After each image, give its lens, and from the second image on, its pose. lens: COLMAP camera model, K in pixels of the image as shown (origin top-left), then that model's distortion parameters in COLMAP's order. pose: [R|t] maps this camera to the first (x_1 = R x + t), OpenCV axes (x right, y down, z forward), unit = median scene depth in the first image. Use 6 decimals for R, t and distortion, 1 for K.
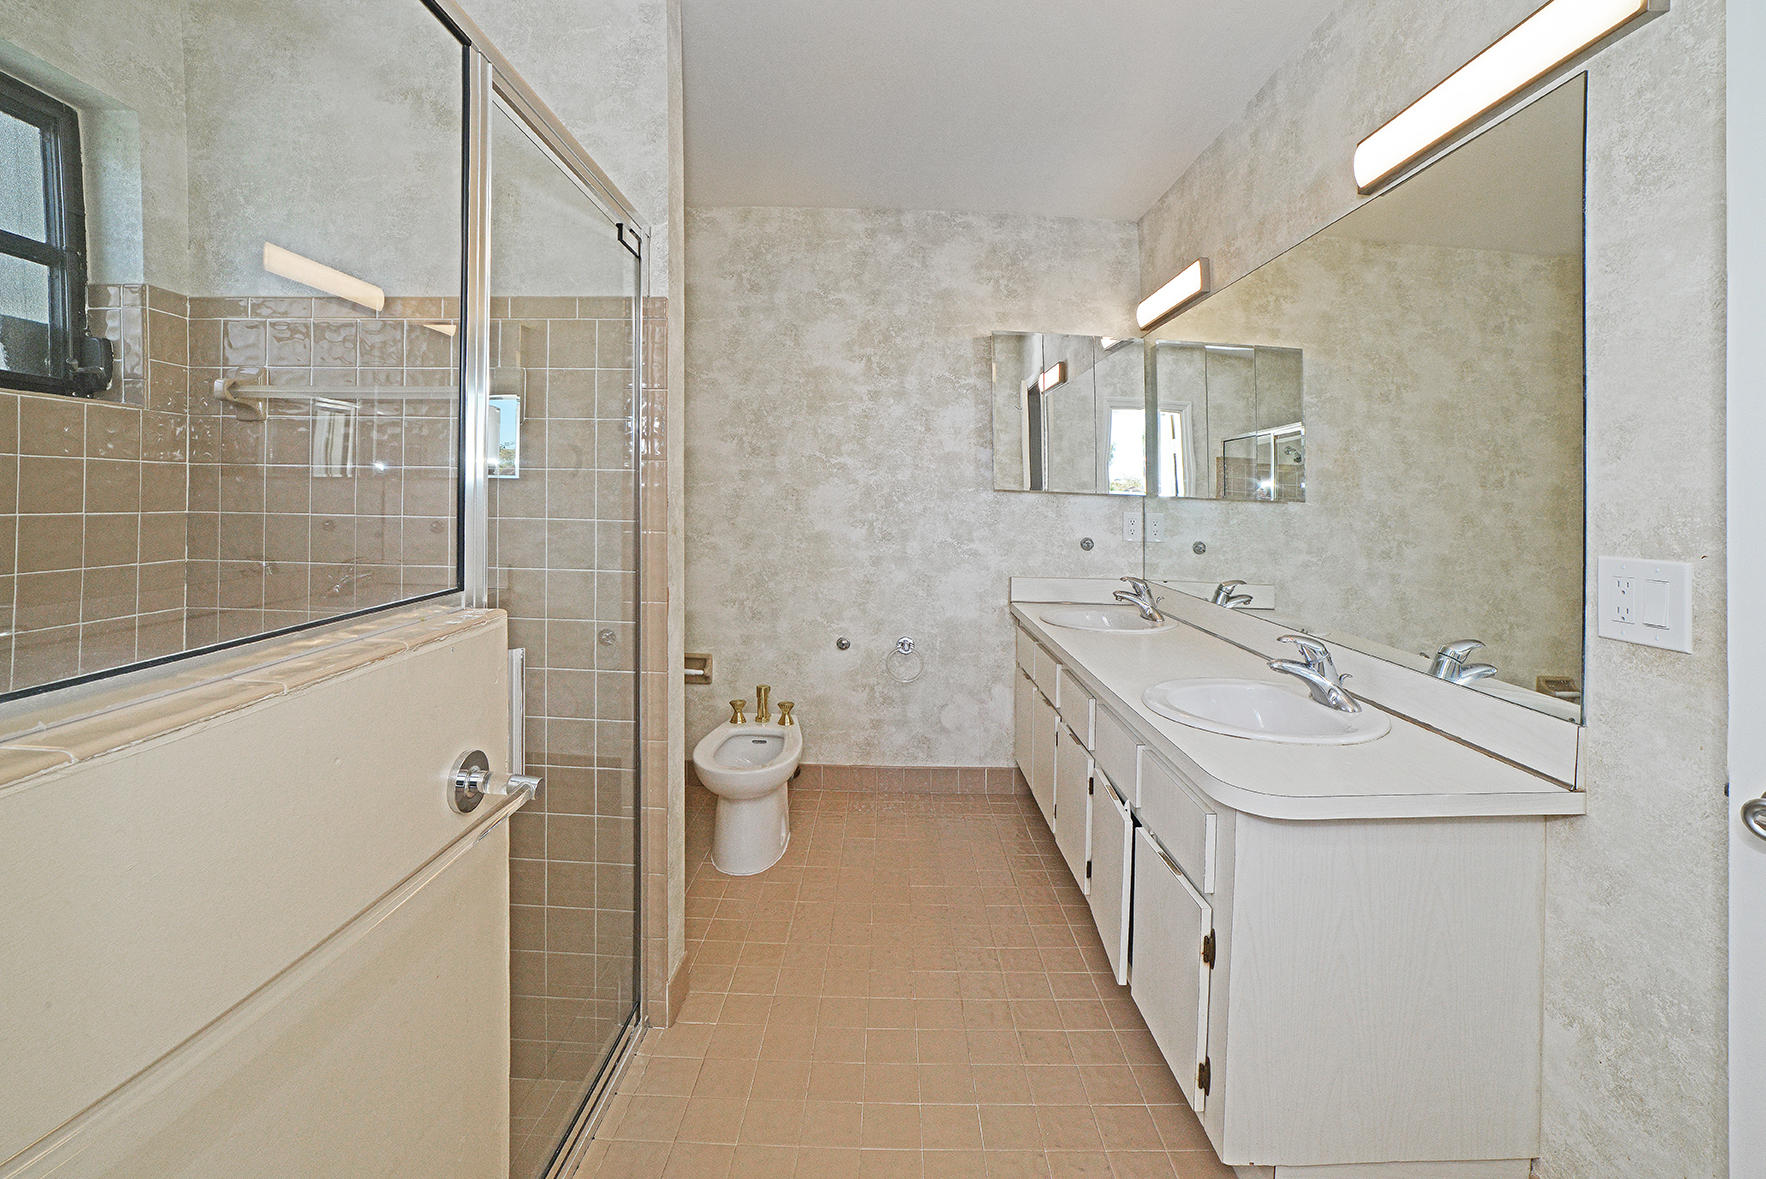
lens RADIAL K [[766.9, 0, 874.2], [0, 766.9, 491.3], [0, 0, 1]] dist [-0.000998, 0.001035]
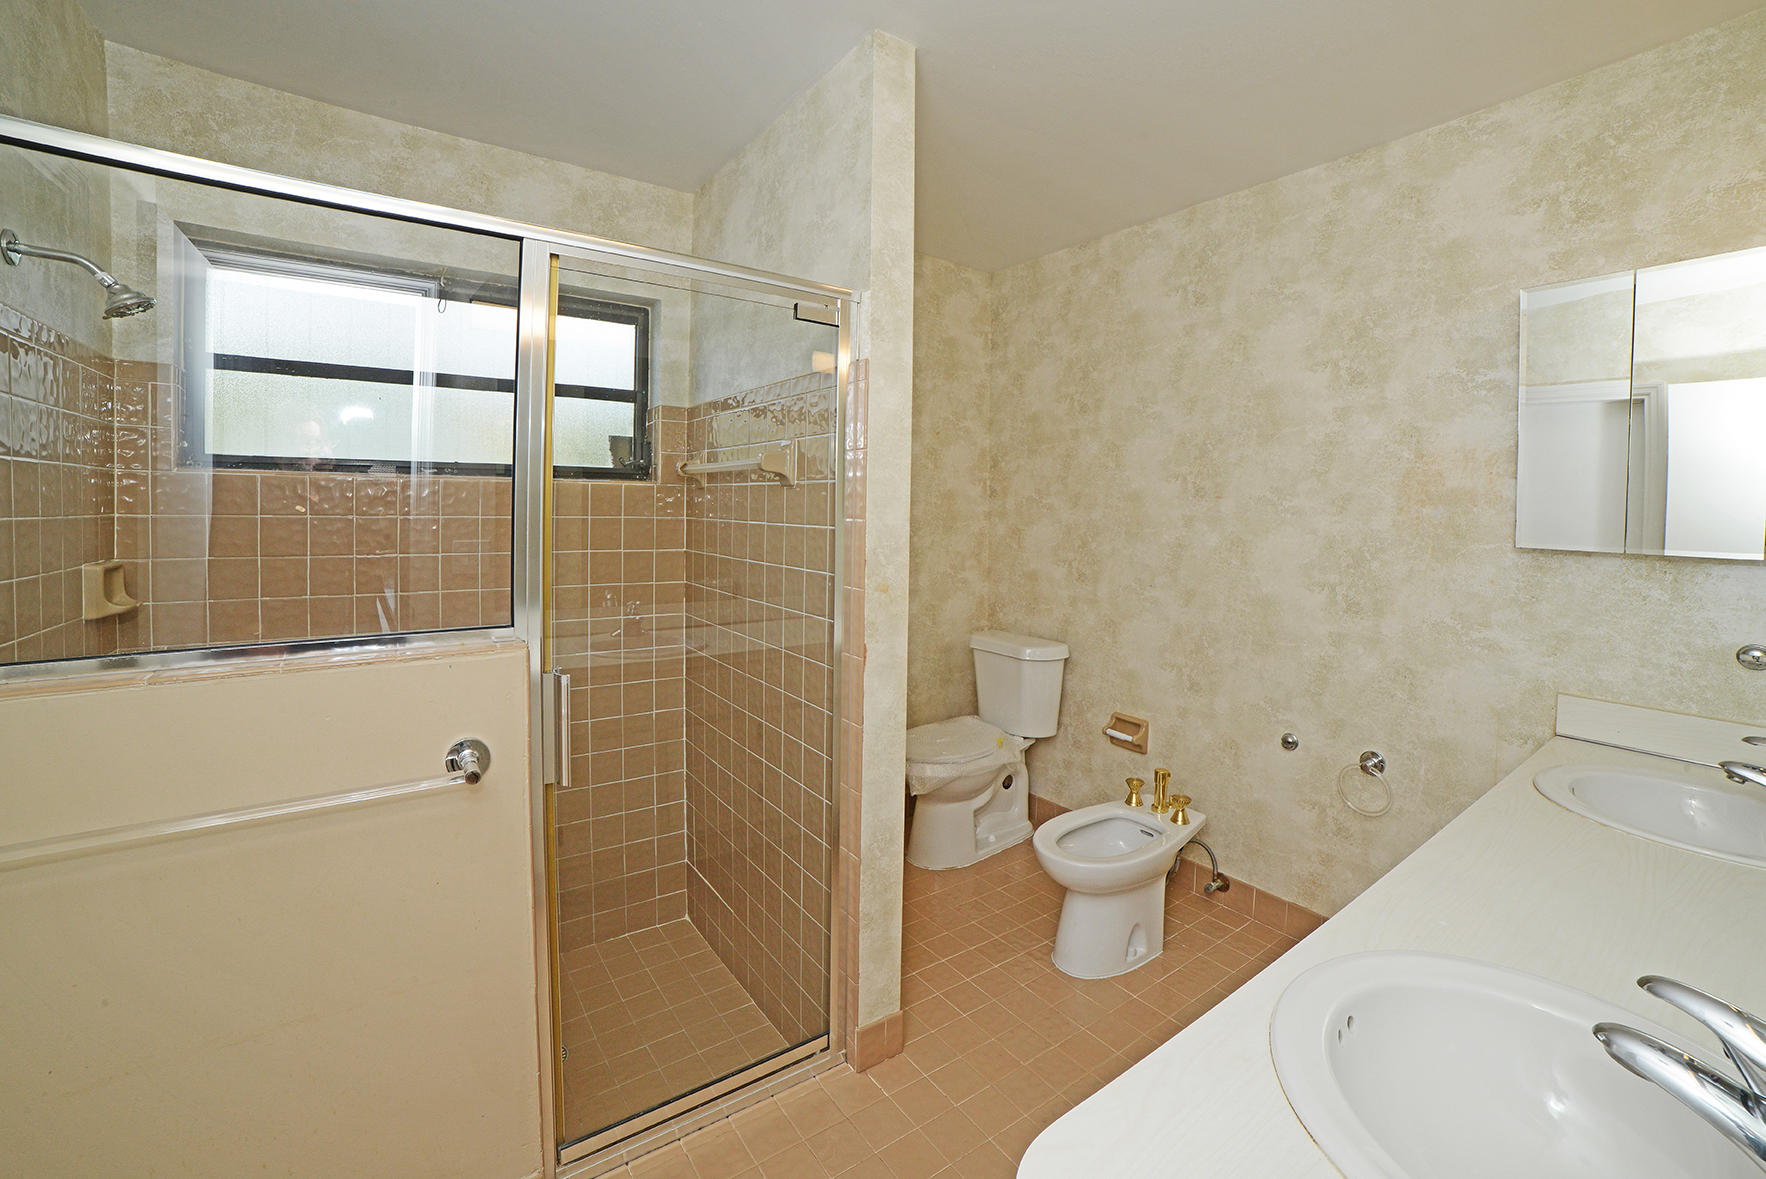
lens RADIAL K [[766.9, 0, 911.7], [0, 766.9, 527.1], [0, 0, 1]] dist [-0.000998, 0.001035]
pose [[0.641282, 0.009444, -0.767247, 0.304322], [-0.004861, 0.999954, 0.008246, -0.020734], [0.767290, -0.001558, 0.641298, 0.218354]]
